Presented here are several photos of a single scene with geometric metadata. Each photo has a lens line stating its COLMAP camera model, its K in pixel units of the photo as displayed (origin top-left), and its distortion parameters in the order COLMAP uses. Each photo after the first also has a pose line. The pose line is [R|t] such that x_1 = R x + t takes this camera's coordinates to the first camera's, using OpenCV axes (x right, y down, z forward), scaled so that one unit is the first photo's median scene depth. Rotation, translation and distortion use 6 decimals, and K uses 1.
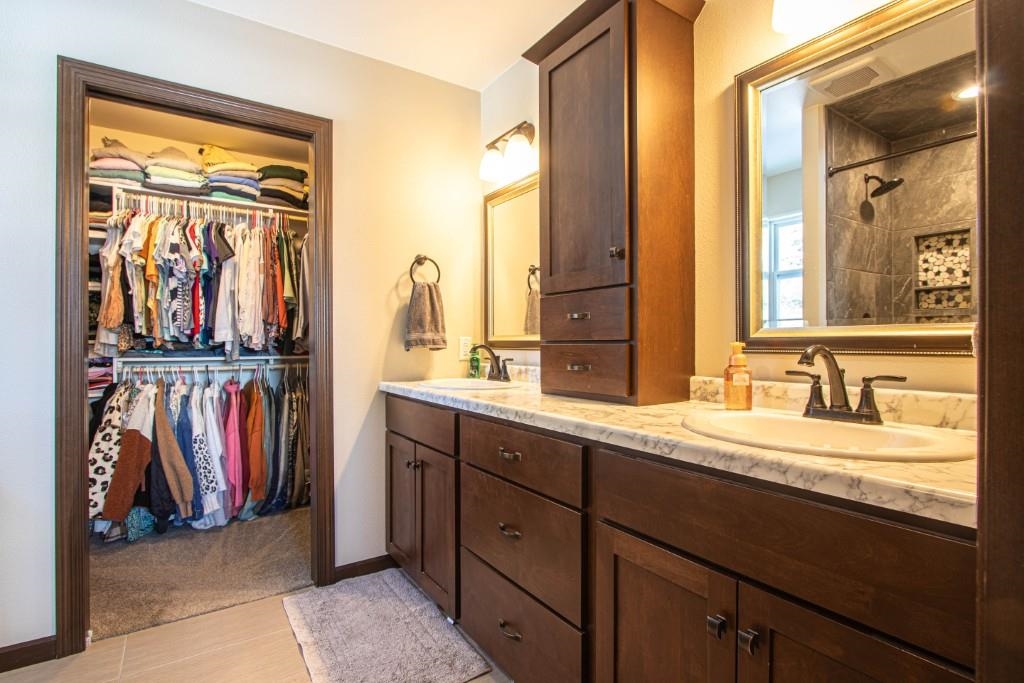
lens RADIAL K [[495.5, 0, 504.3], [0, 495.5, 338.4], [0, 0, 1]] dist [-0.011343, 0.000681]
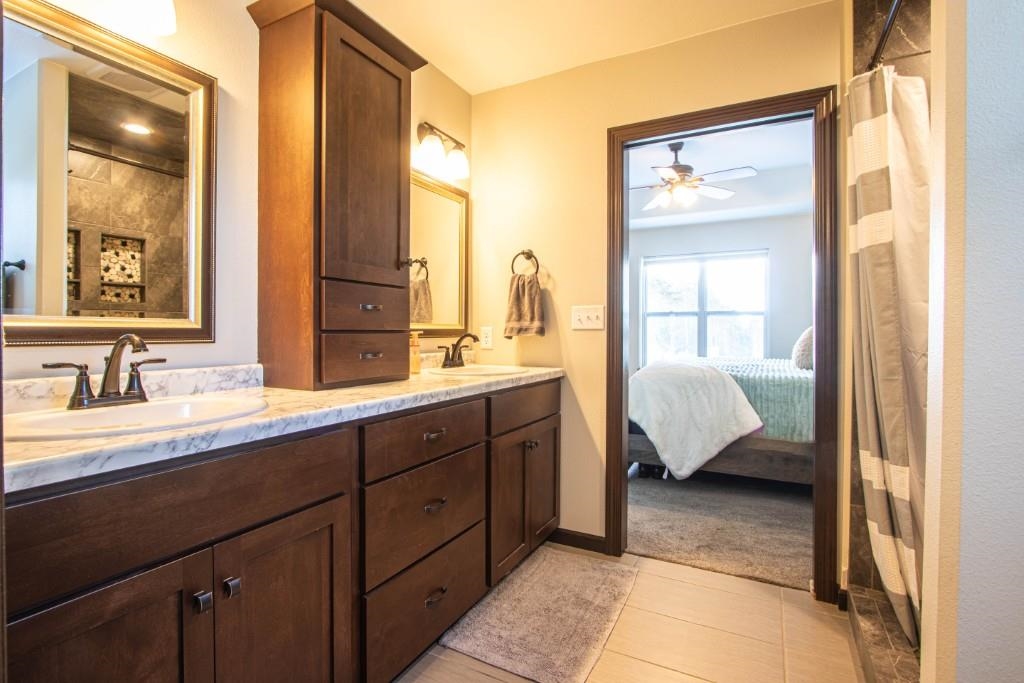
lens RADIAL K [[482.1, 0, 499.9], [0, 482.1, 330.4], [0, 0, 1]] dist [-0.003984, 0.000137]
pose [[-0.467636, -0.001456, 0.883920, -0.657581], [-0.011459, 0.999925, -0.004415, 0.004432], [-0.883847, -0.012193, -0.467617, 0.898043]]
